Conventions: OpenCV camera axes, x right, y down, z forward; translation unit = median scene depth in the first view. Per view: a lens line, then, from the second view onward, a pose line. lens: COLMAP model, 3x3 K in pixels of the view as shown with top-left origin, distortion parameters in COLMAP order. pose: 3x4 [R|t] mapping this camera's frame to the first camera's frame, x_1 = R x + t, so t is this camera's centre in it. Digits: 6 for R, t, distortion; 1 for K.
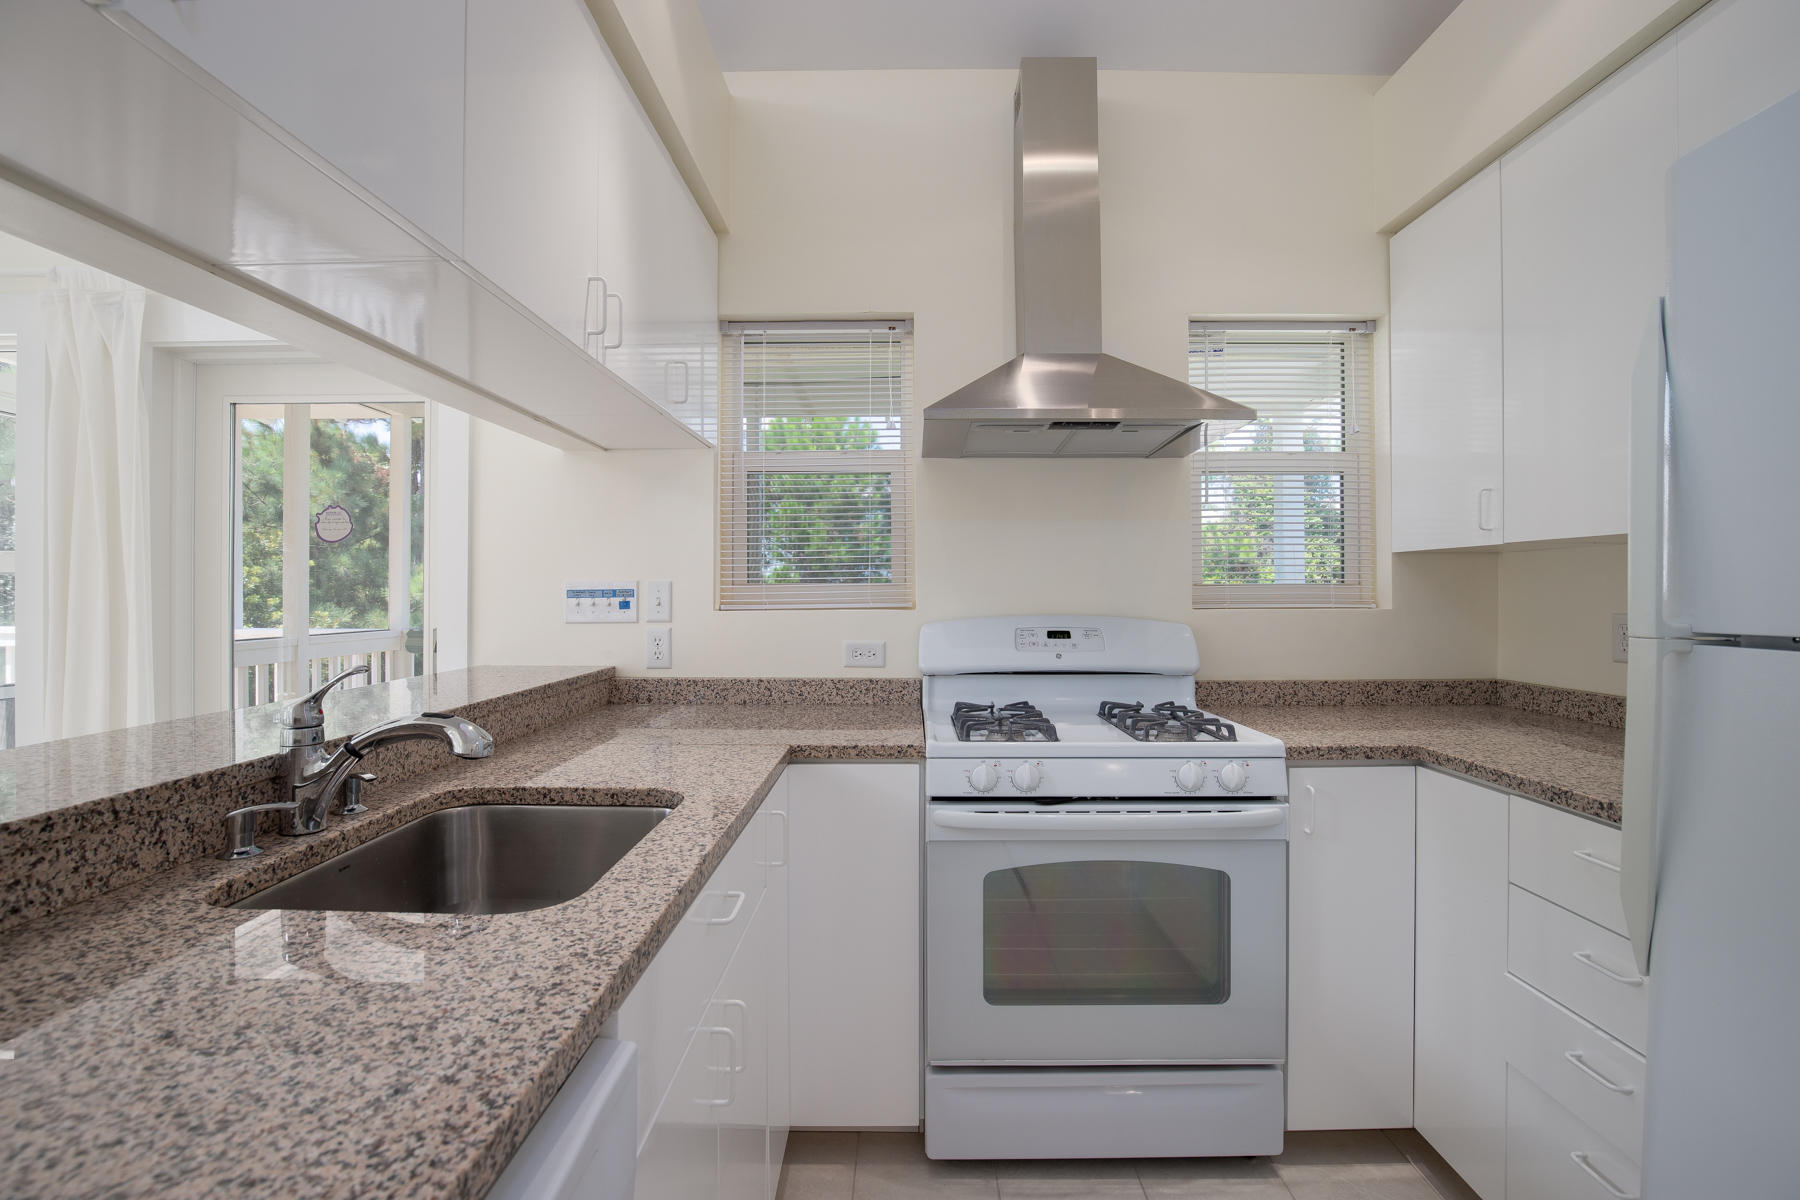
lens RADIAL K [[835.6, 0, 911.8], [0, 835.6, 591.1], [0, 0, 1]] dist [-0.050561, 0.013803]
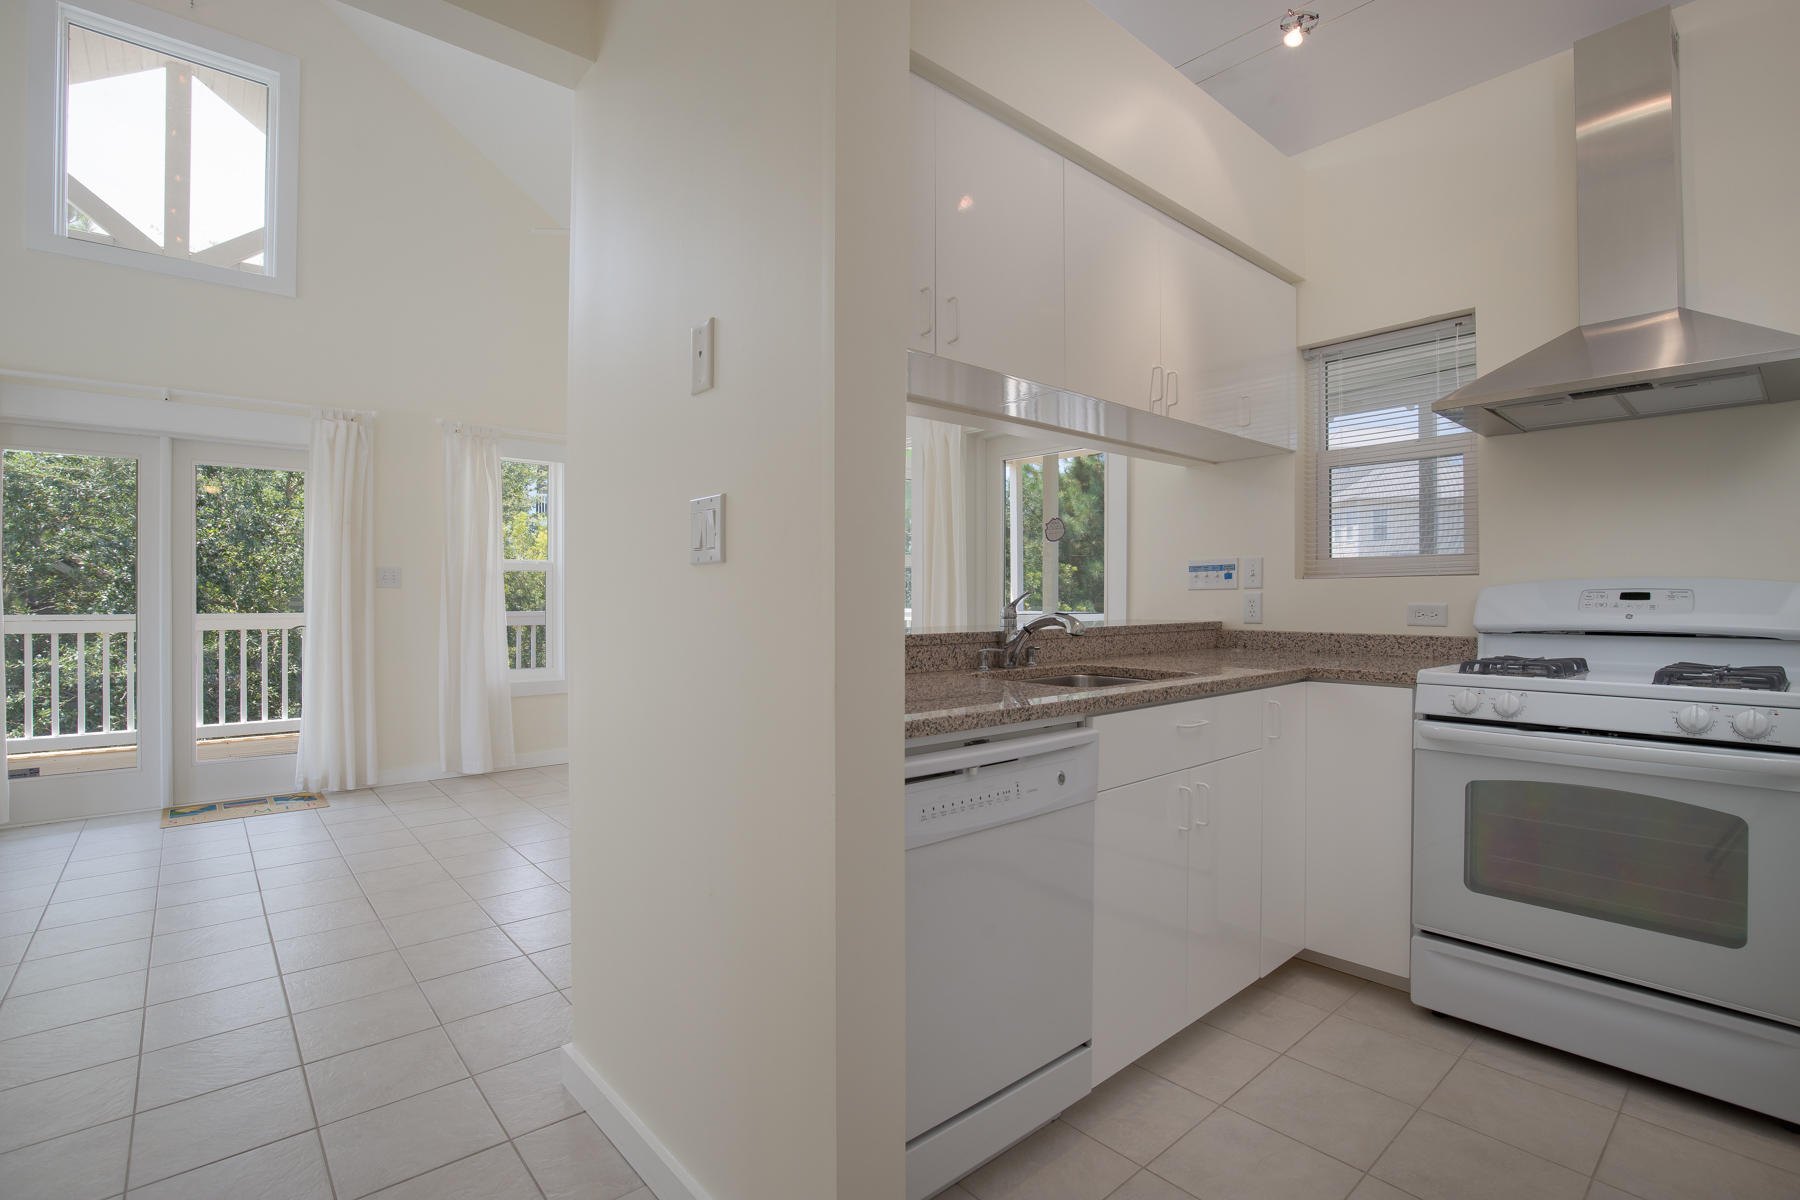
lens RADIAL K [[835.6, 0, 911.8], [0, 835.6, 591.1], [0, 0, 1]] dist [-0.050561, 0.013803]
pose [[0.666817, -0.009193, -0.745164, 0.322870], [0.004554, 0.999956, -0.008261, 0.050627], [0.745207, 0.002115, 0.666830, -0.292036]]
